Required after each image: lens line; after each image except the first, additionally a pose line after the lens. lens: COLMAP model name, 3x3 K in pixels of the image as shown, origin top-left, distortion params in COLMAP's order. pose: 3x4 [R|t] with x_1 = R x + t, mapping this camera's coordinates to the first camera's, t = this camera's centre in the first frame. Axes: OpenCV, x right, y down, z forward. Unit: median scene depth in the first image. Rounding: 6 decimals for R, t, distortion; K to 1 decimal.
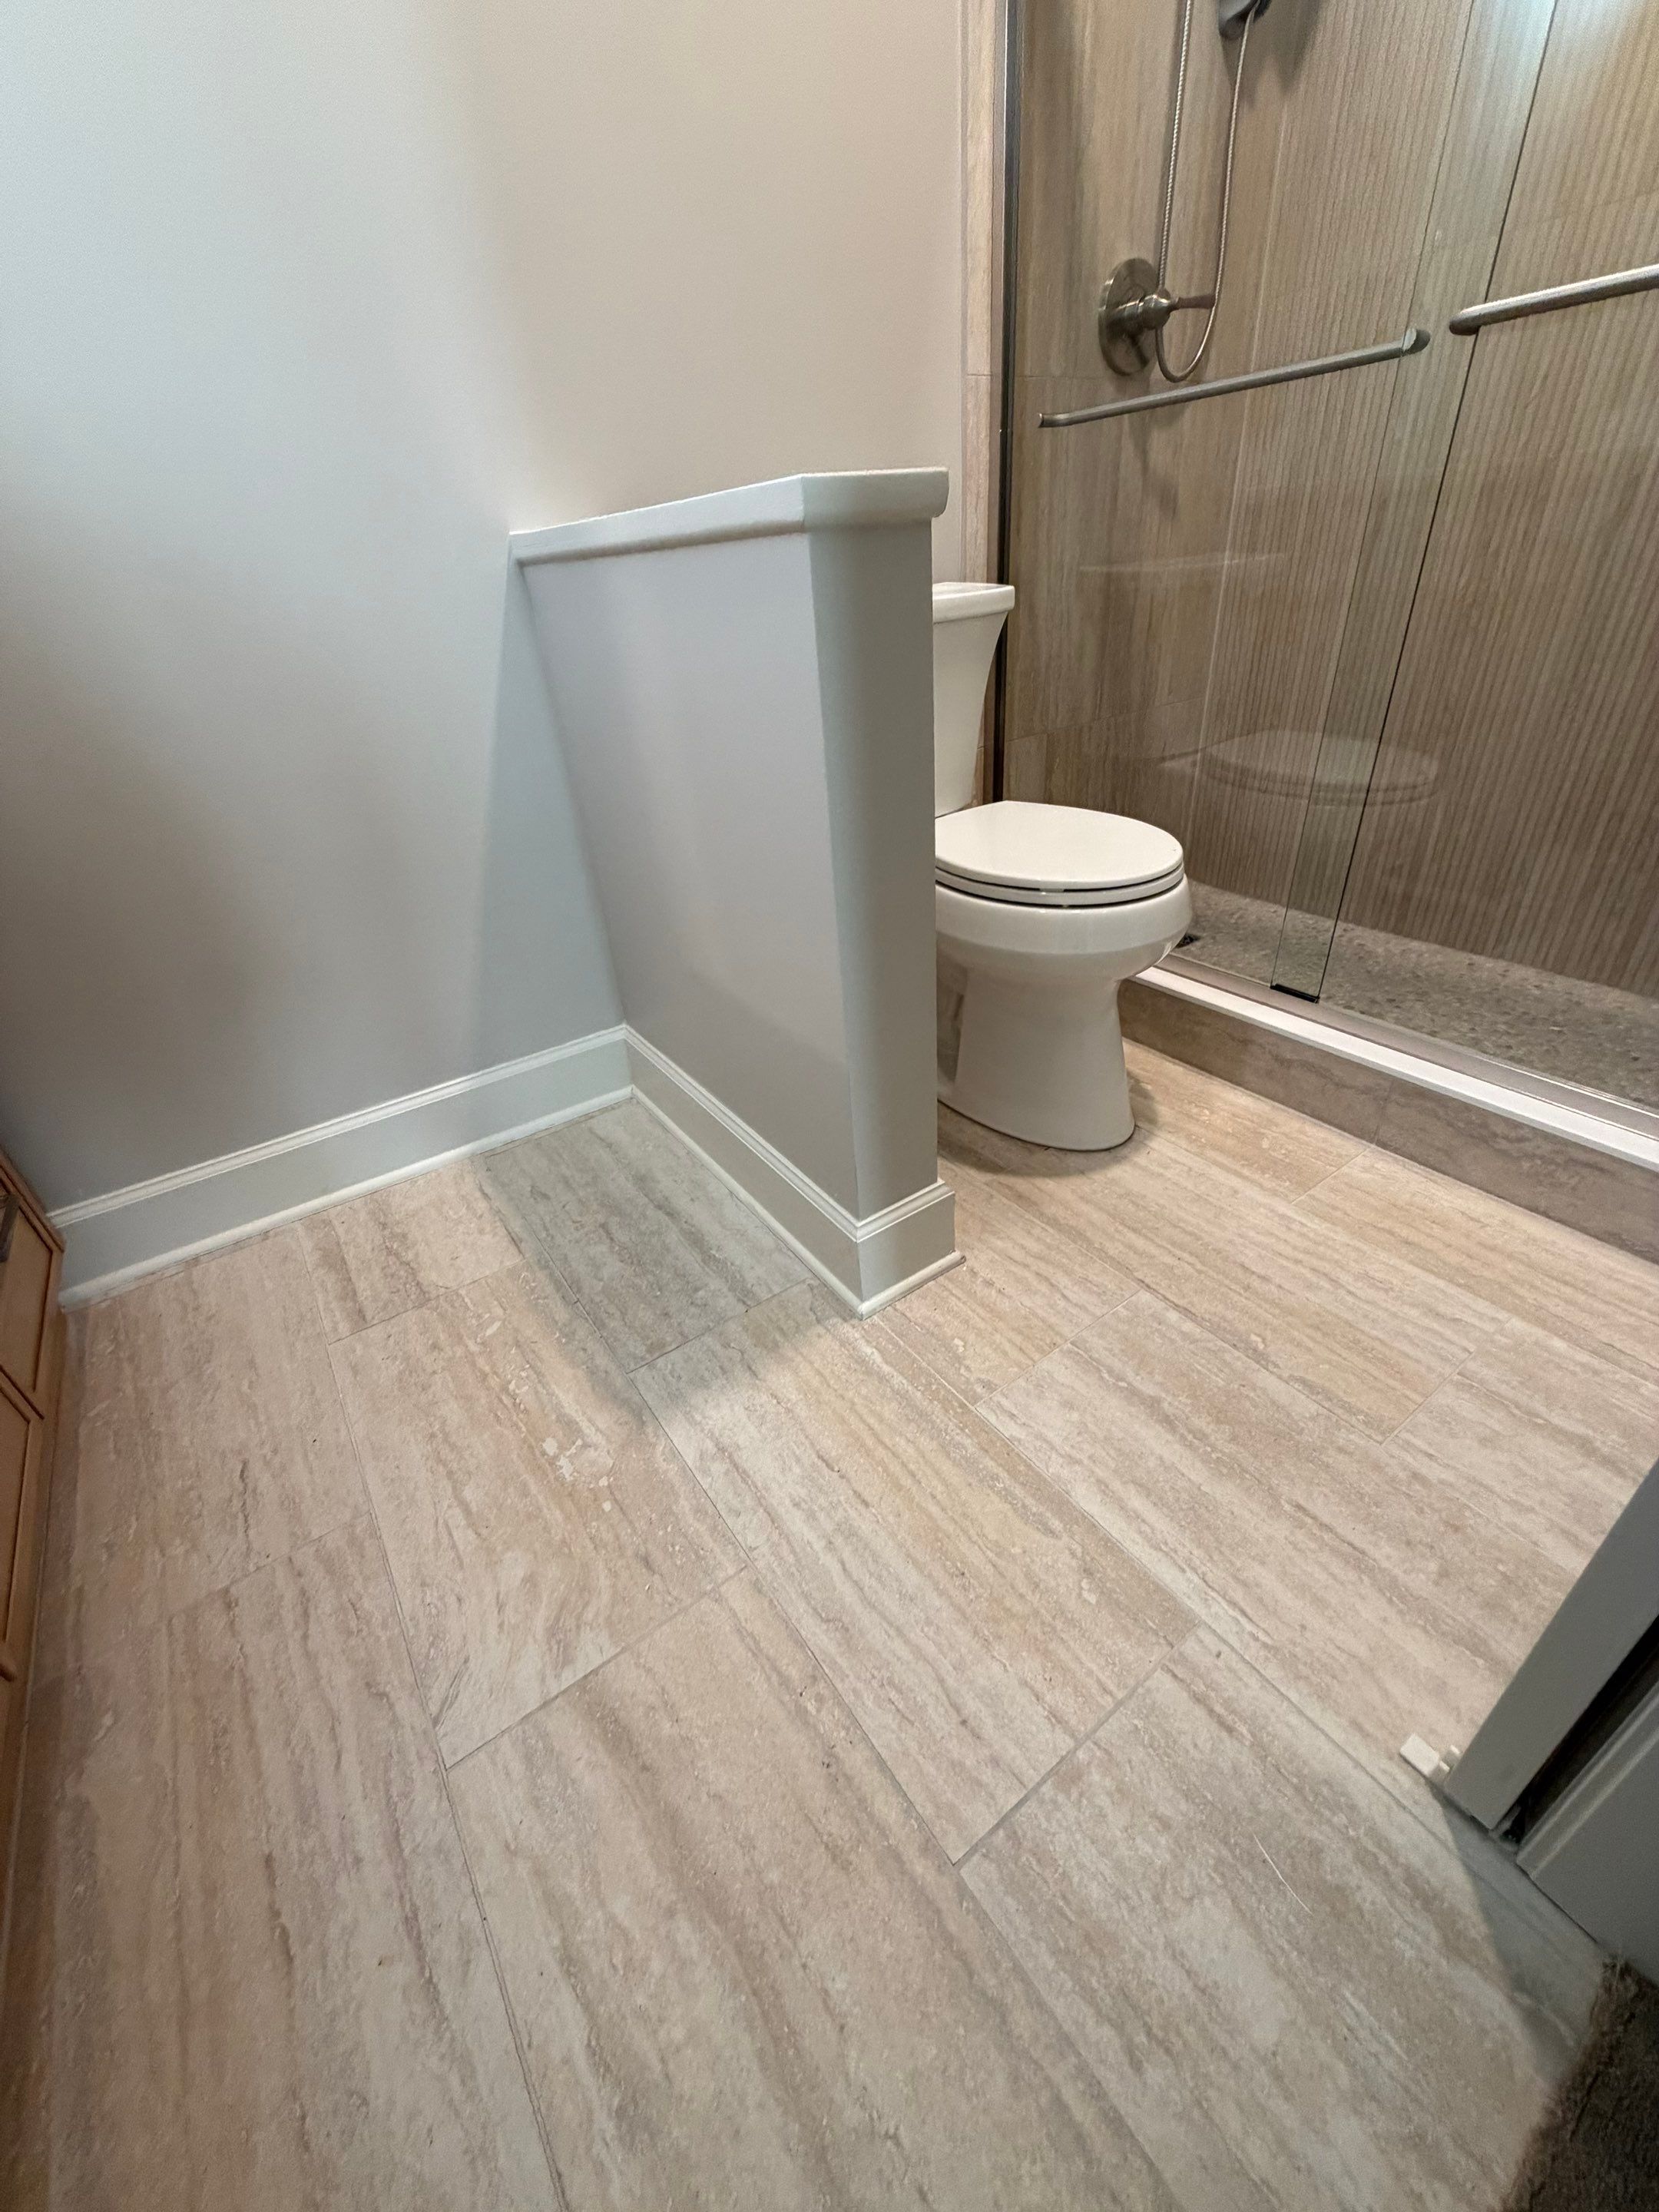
lens RADIAL K [[878.8, 0, 830.3], [0, 878.8, 1104.9], [0, 0, 1]] dist [-0.000083, 0.000200]
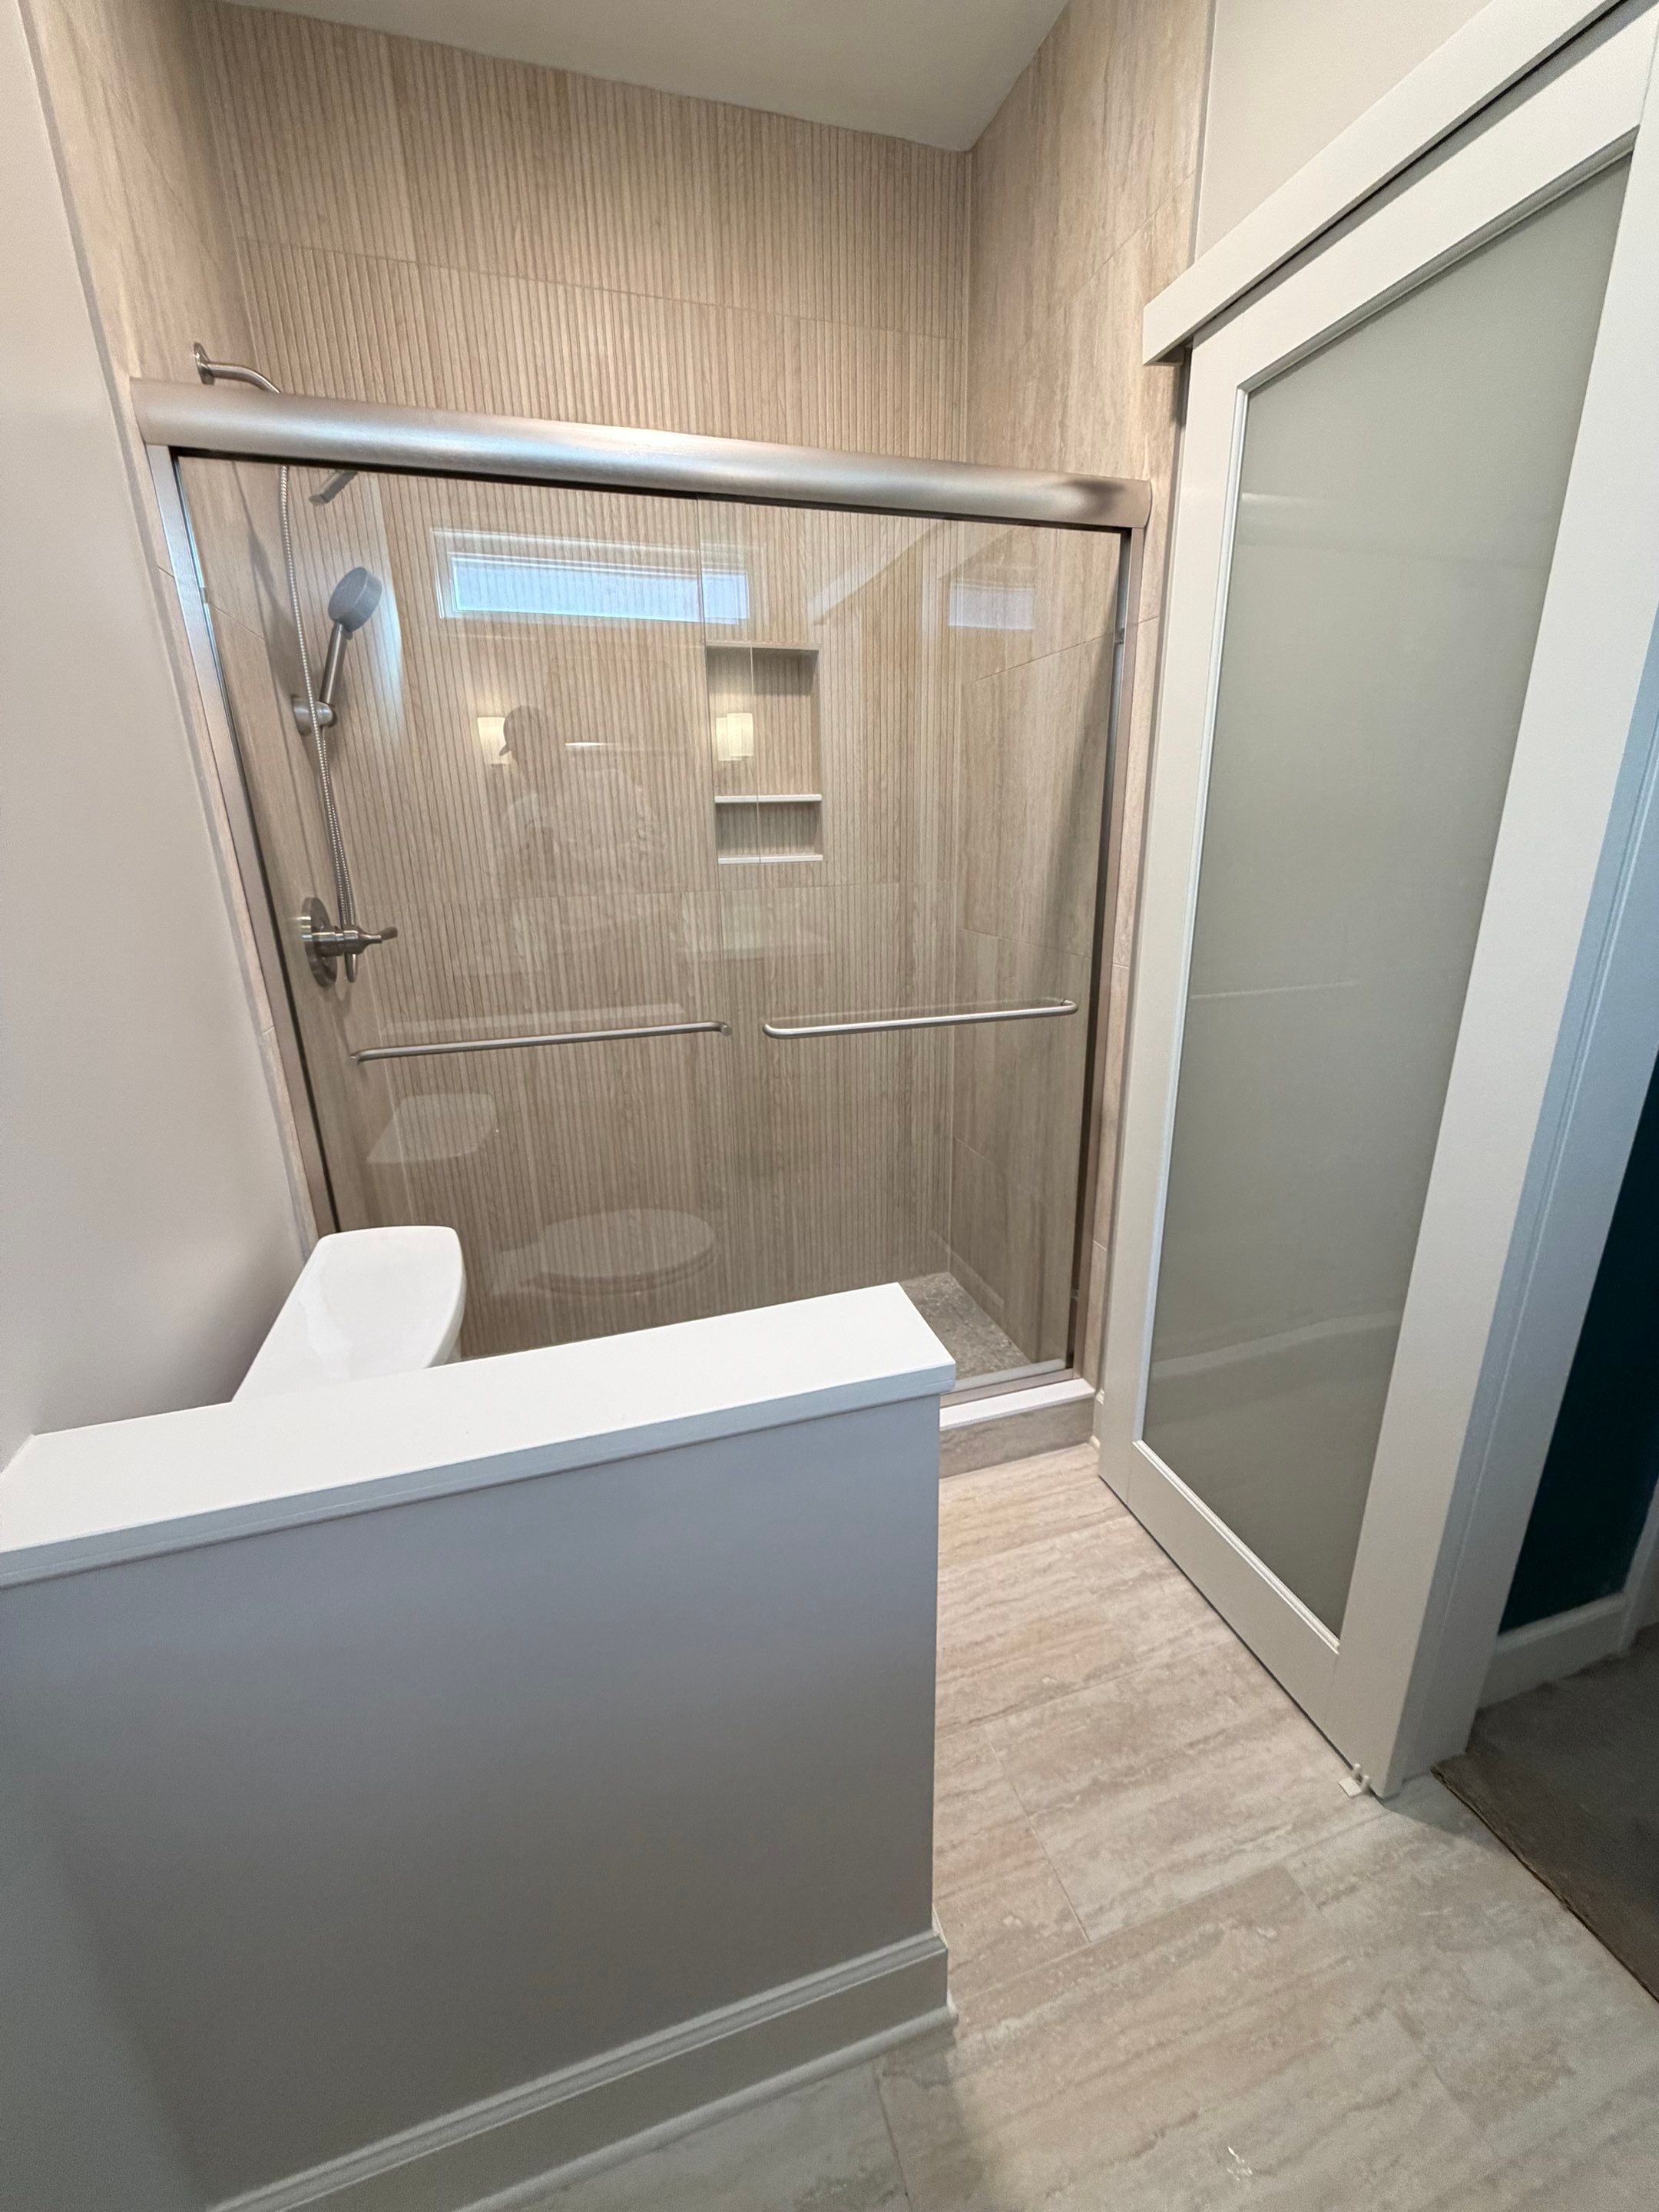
lens RADIAL K [[878.8, 0, 827.1], [0, 878.8, 1106.2], [0, 0, 1]] dist [-0.000083, 0.000200]
pose [[0.303221, -0.219896, 0.927202, -0.584359], [0.500063, 0.864989, 0.041606, -0.620823], [-0.811168, 0.451044, 0.372245, 0.307690]]
